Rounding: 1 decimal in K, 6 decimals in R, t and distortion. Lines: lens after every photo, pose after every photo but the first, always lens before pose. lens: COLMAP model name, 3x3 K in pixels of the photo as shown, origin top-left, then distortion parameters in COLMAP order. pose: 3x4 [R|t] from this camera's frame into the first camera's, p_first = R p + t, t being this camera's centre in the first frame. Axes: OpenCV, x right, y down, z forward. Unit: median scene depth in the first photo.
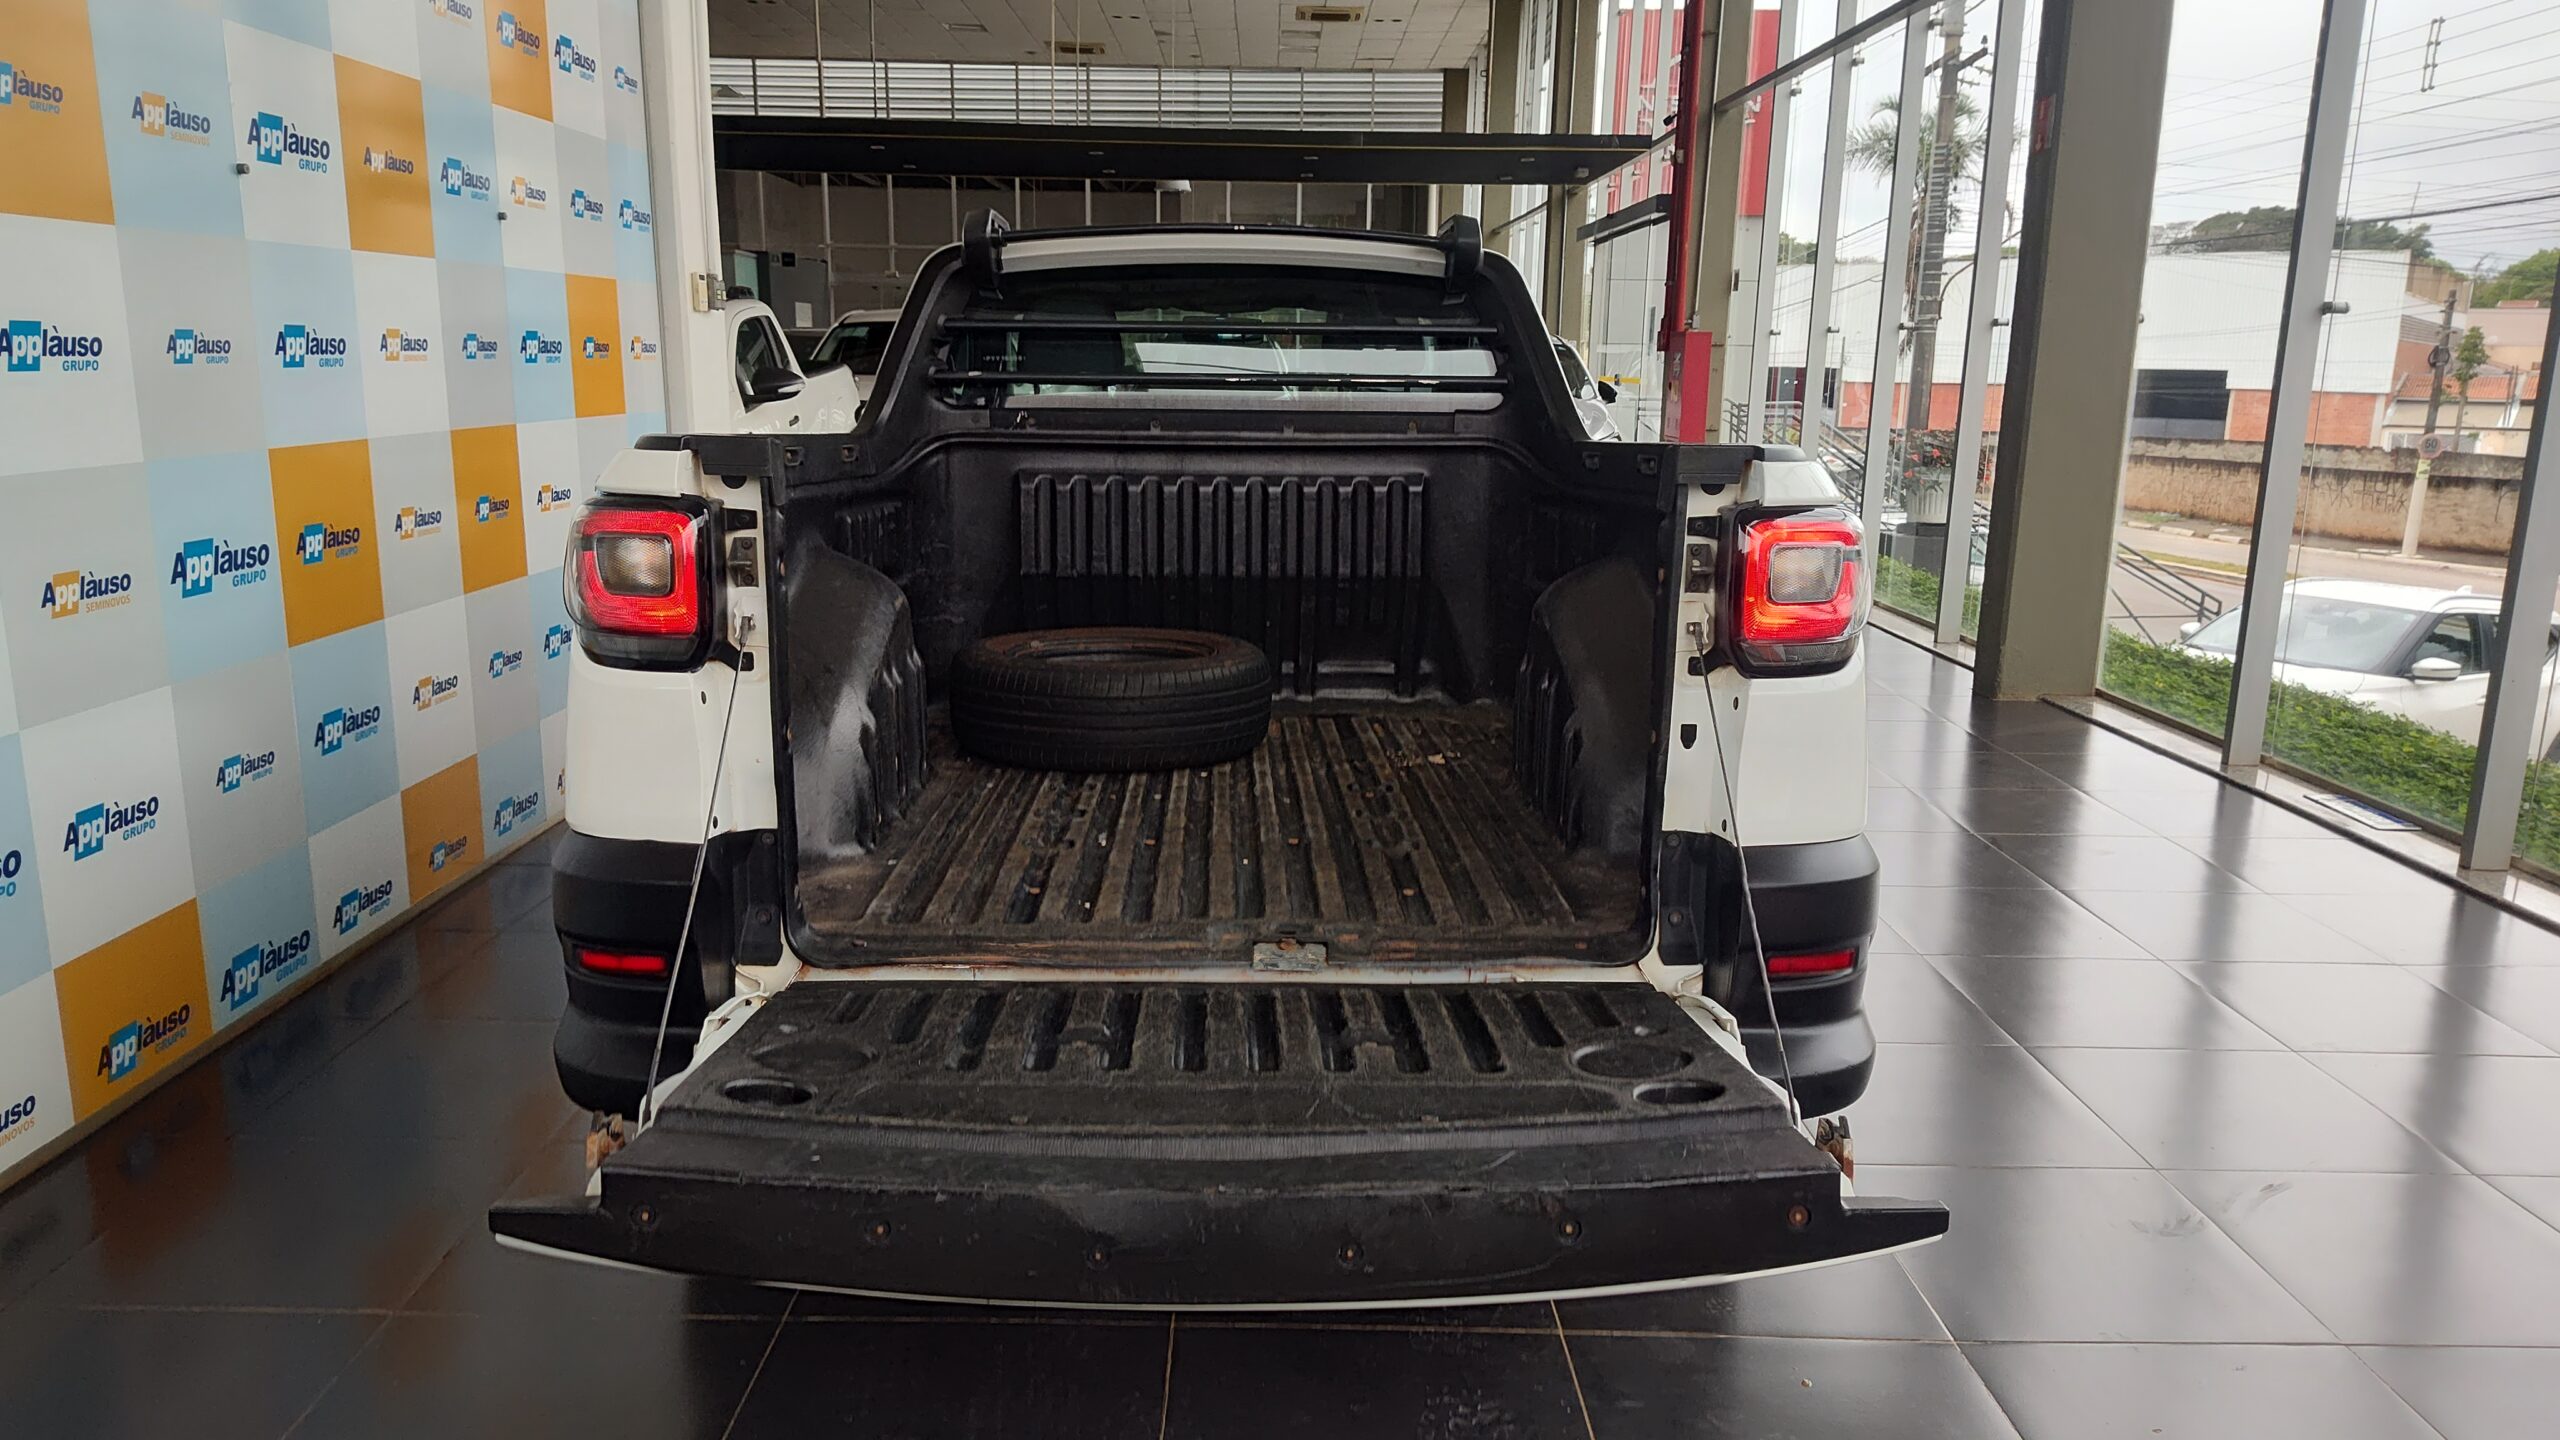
lens RADIAL K [[1774.9, 0, 1275.1], [0, 1774.9, 733.1], [0, 0, 1]] dist [0.018727, -0.035243]
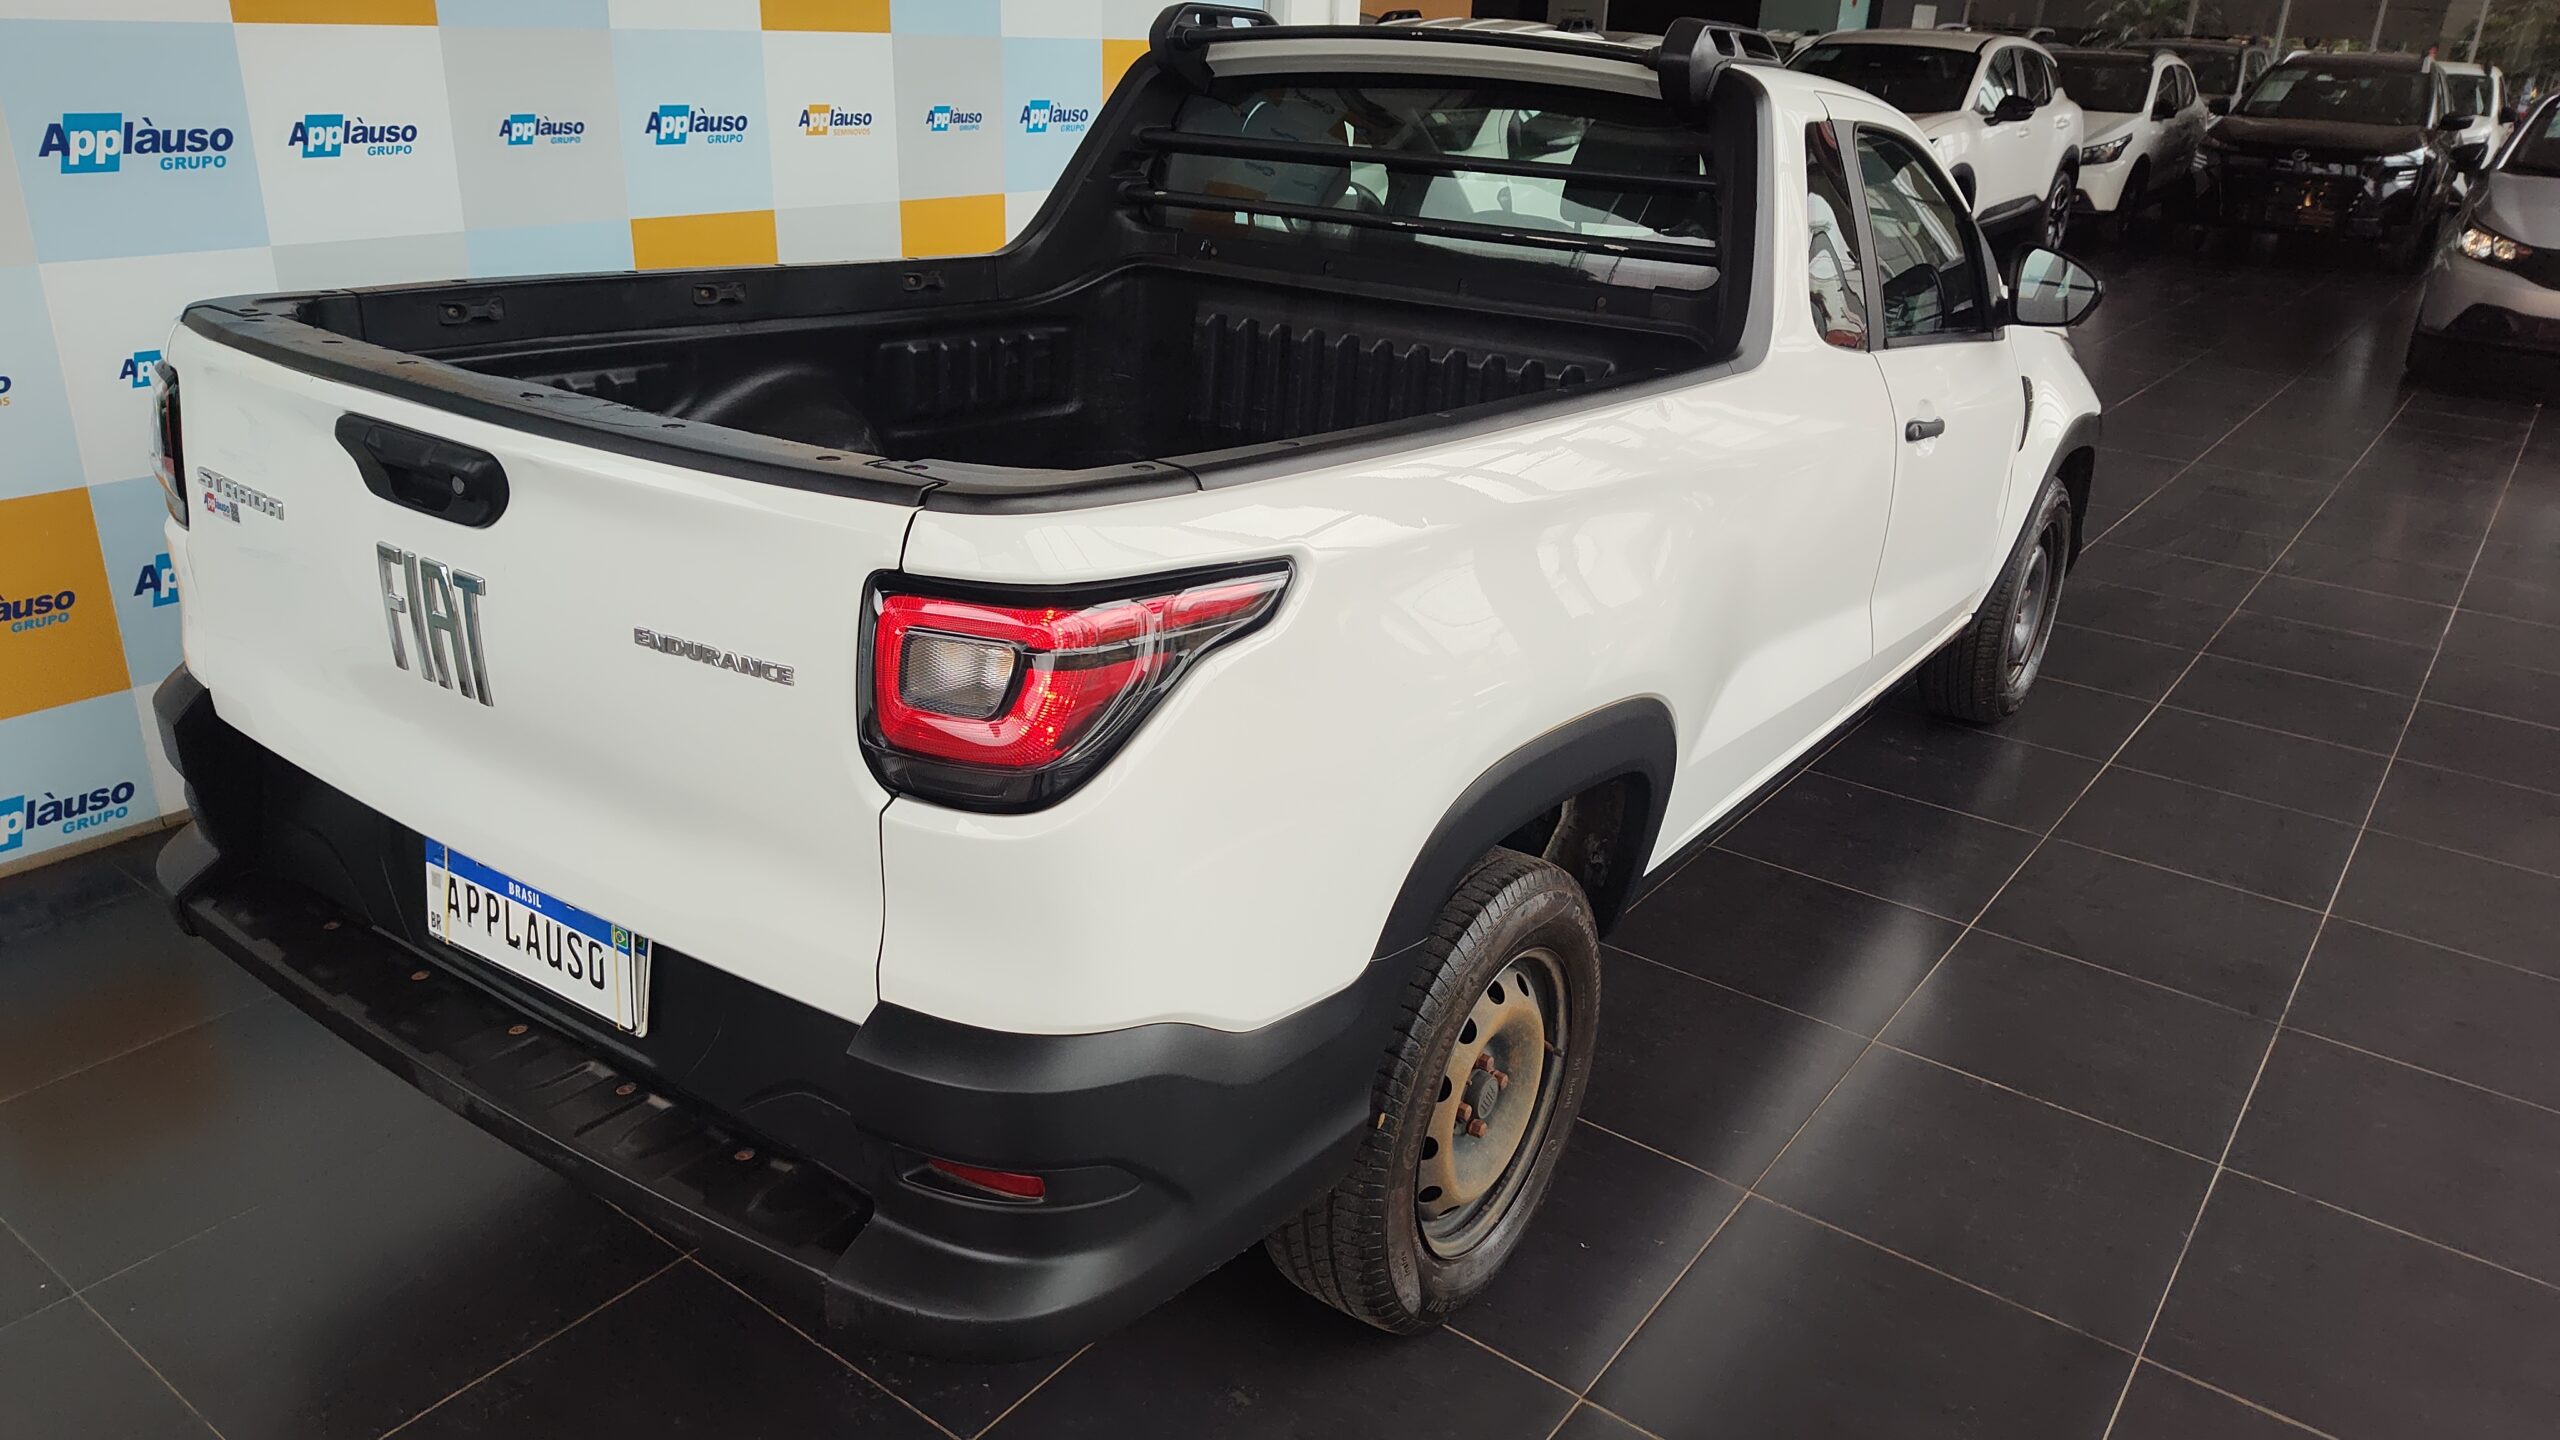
lens RADIAL K [[1774.9, 0, 1343.0], [0, 1774.9, 723.0], [0, 0, 1]] dist [0.018727, -0.035243]
pose [[0.799326, 0.241634, -0.550174, 0.453291], [-0.153810, 0.967358, 0.201395, -0.131150], [0.580880, -0.076358, 0.810400, 0.280002]]
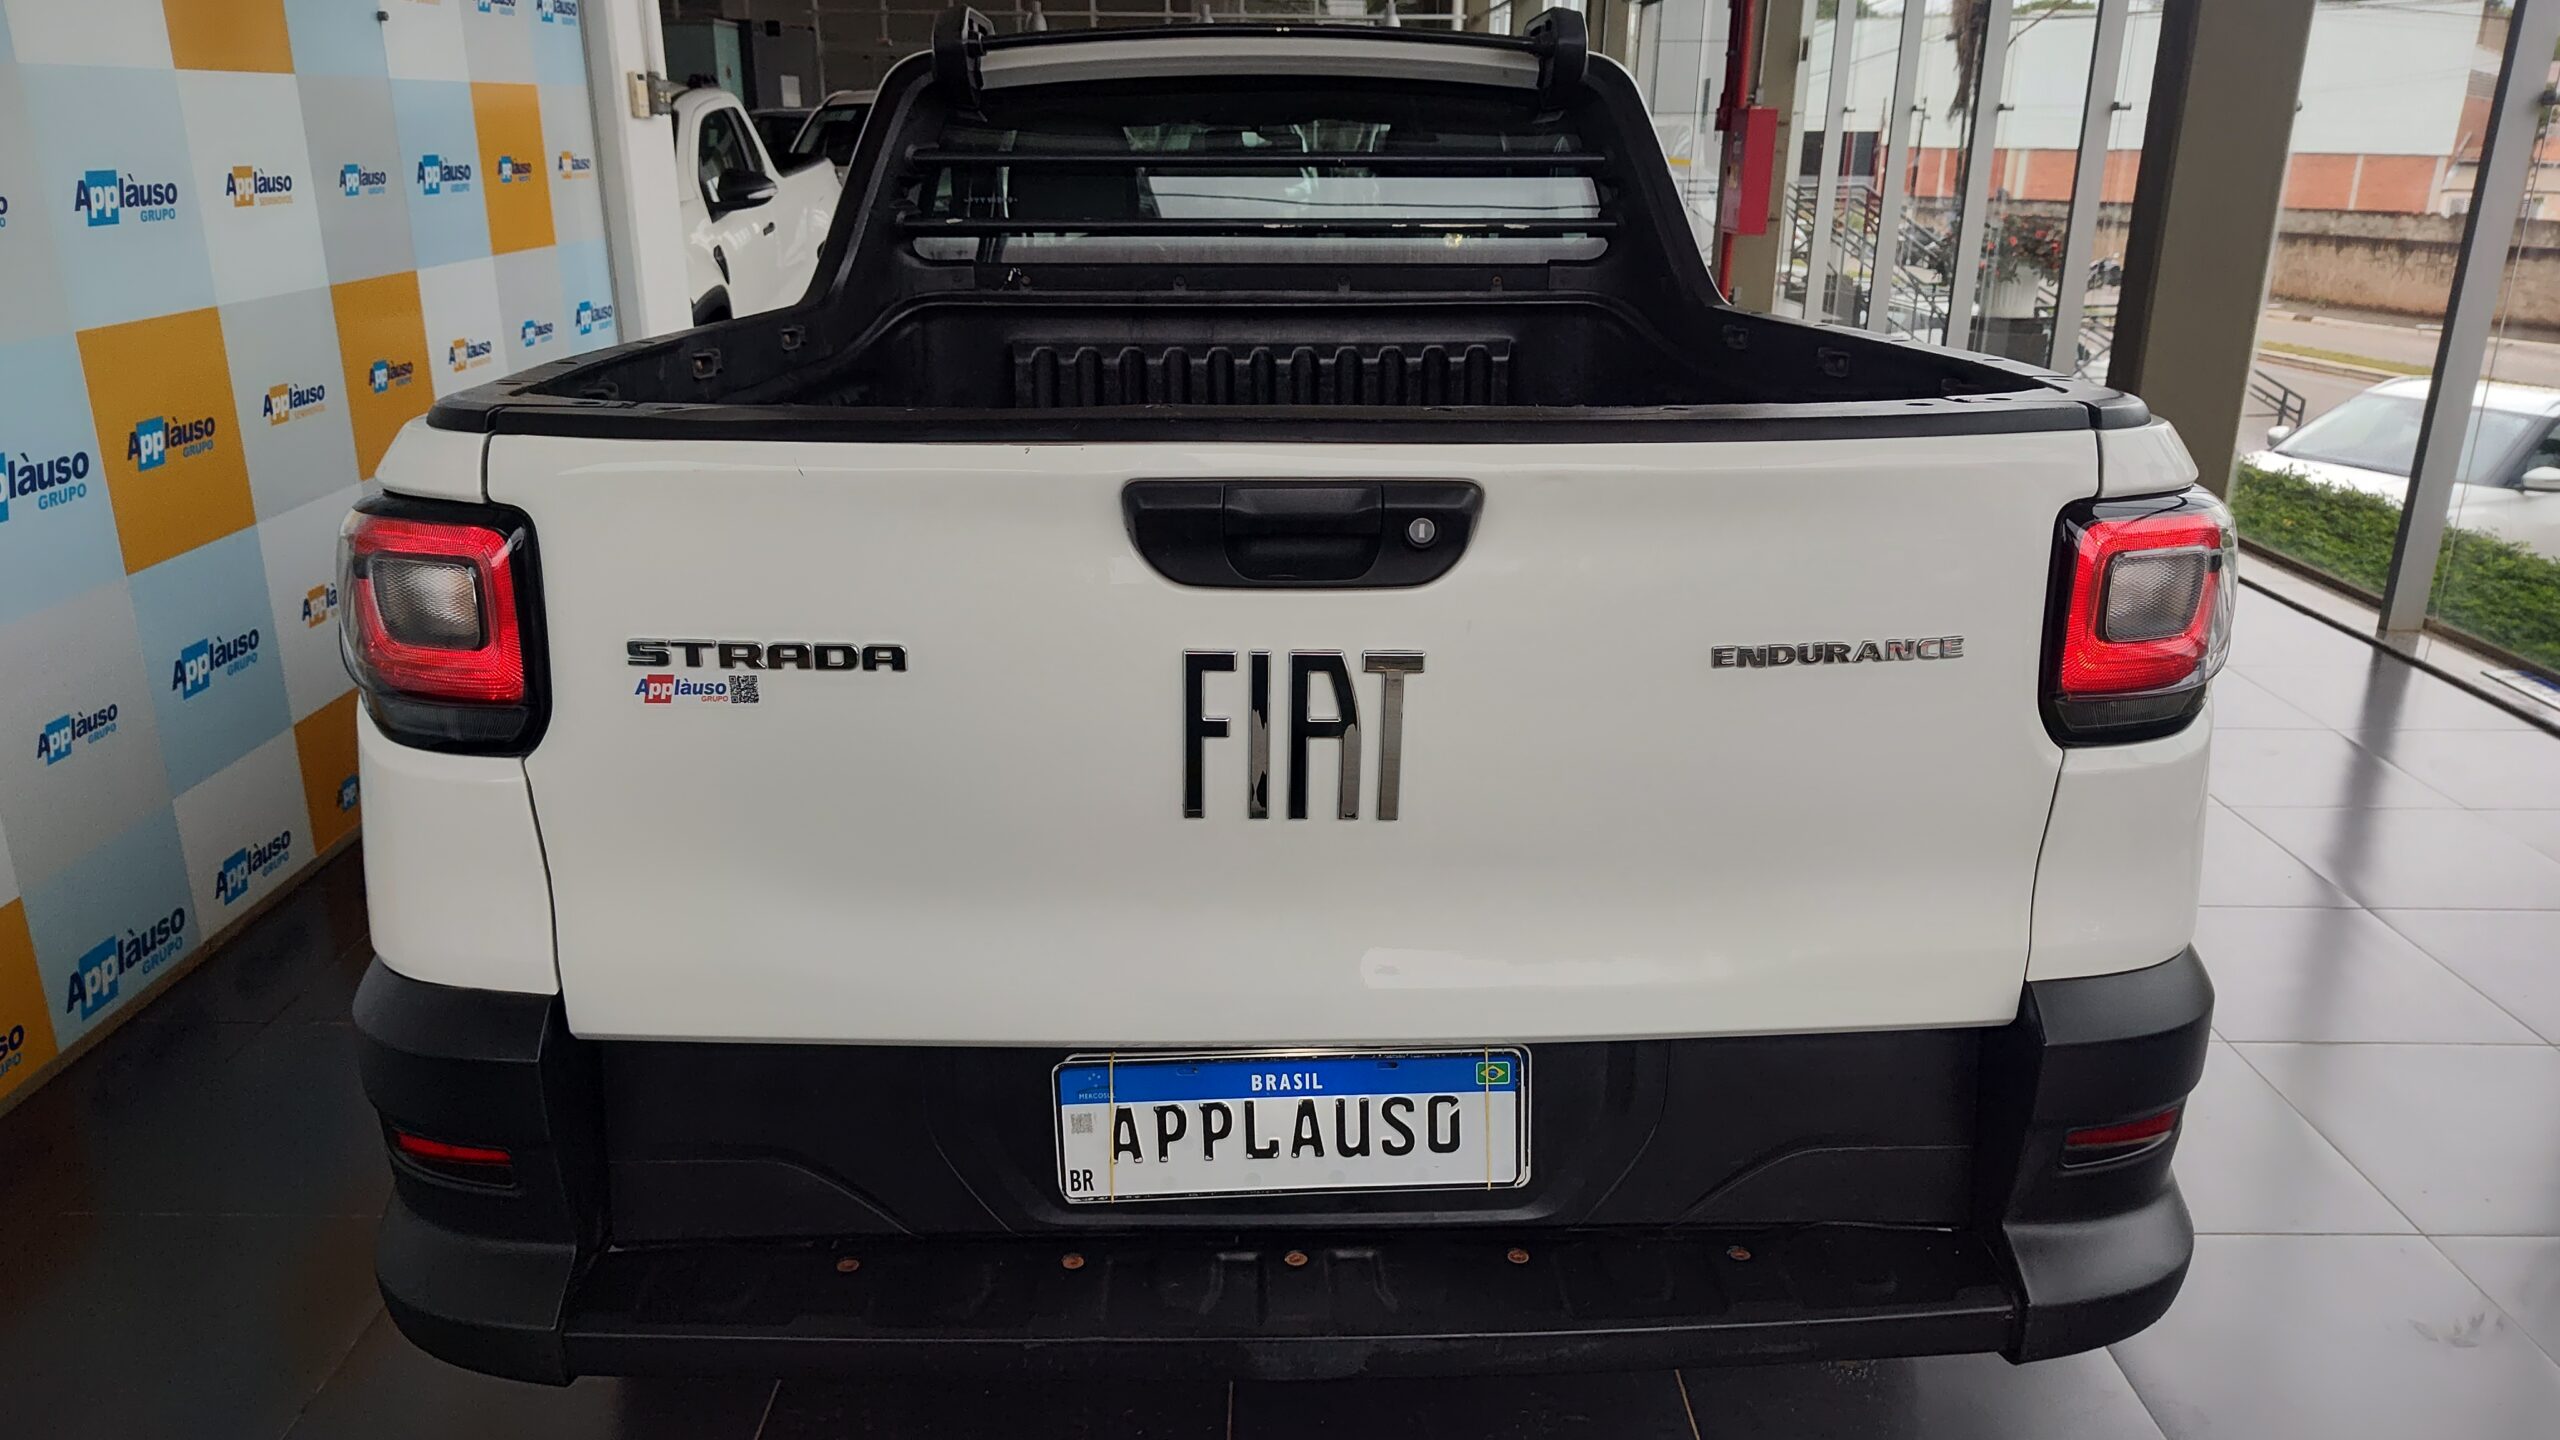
lens RADIAL K [[1774.9, 0, 1266.9], [0, 1774.9, 726.5], [0, 0, 1]] dist [0.018727, -0.035243]
pose [[0.999912, -0.003940, -0.012635, -0.017472], [0.005413, 0.992909, 0.118754, -0.067146], [0.012078, -0.118812, 0.992843, 0.169562]]
